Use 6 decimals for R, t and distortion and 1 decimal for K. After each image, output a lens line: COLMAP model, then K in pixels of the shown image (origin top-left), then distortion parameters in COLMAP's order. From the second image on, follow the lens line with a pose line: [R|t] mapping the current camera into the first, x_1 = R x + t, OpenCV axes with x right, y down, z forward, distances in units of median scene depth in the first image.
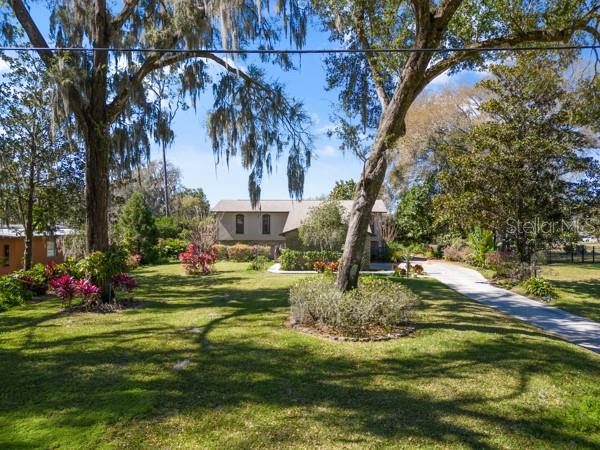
lens RADIAL K [[415.4, 0, 297.7], [0, 415.4, 223.2], [0, 0, 1]] dist [0.038748, -0.009365]
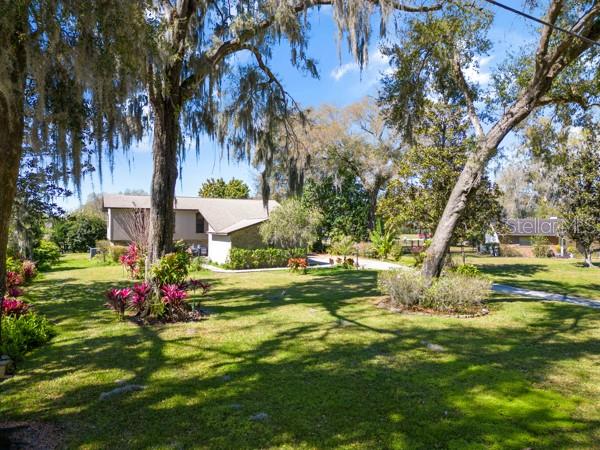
lens RADIAL K [[415.4, 0, 297.4], [0, 415.4, 224.9], [0, 0, 1]] dist [0.038748, -0.009365]
pose [[0.864116, 0.006309, 0.503254, -0.369586], [-0.009422, 0.999949, 0.003641, 0.002429], [-0.503205, -0.007888, 0.864131, 0.067862]]
